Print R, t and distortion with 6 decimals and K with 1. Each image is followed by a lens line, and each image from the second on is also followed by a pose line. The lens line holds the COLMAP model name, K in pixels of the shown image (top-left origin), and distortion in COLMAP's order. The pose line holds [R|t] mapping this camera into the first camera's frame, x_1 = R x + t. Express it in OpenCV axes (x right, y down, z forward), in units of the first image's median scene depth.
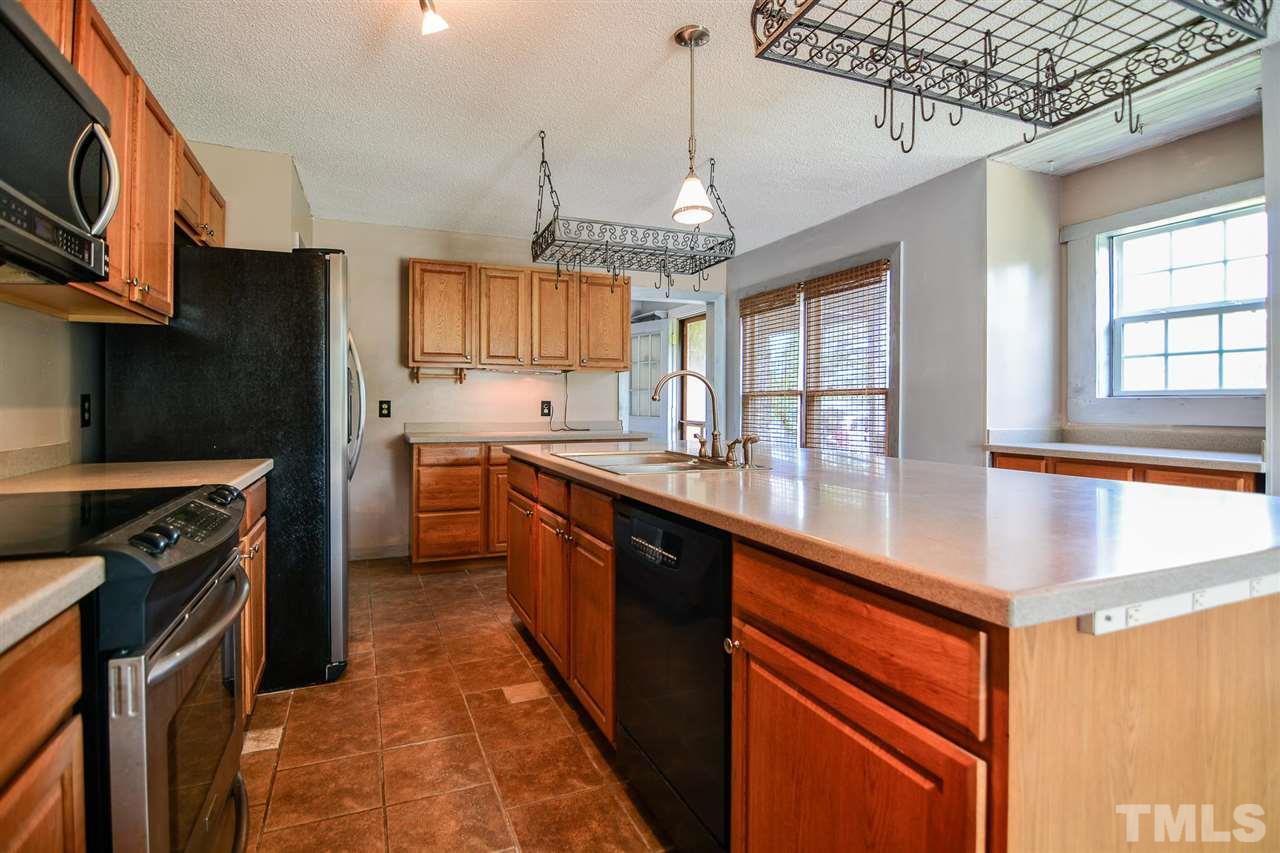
lens RADIAL K [[645.0, 0, 640.2], [0, 645.0, 401.7], [0, 0, 1]] dist [-0.000694, -0.014964]
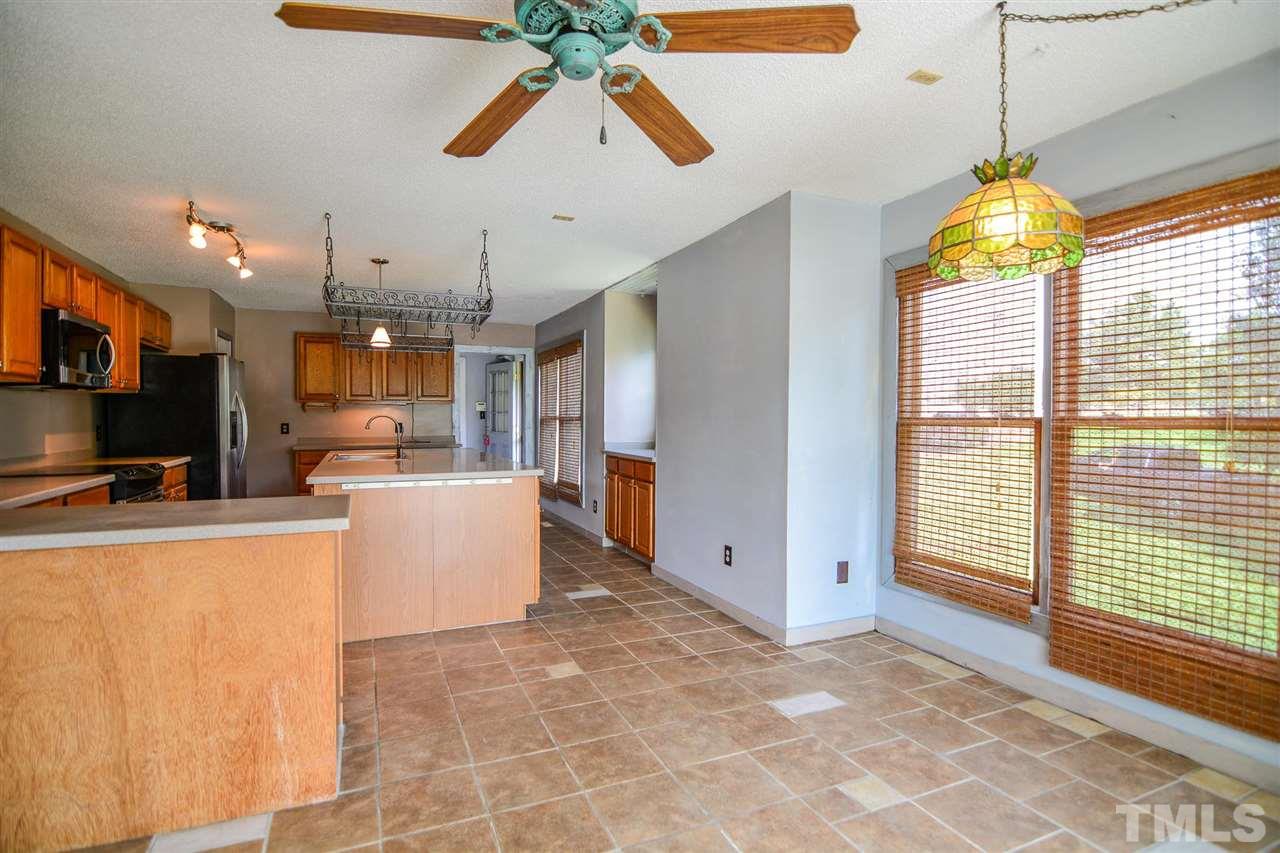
lens RADIAL K [[630.9, 0, 640.0], [0, 630.9, 426.5], [0, 0, 1]] dist [0.001088, -0.012761]
pose [[0.999754, 0.000971, 0.022140, 0.472548], [-0.001424, 0.999790, 0.020453, -0.028798], [-0.022115, -0.020480, 0.999546, -0.599454]]
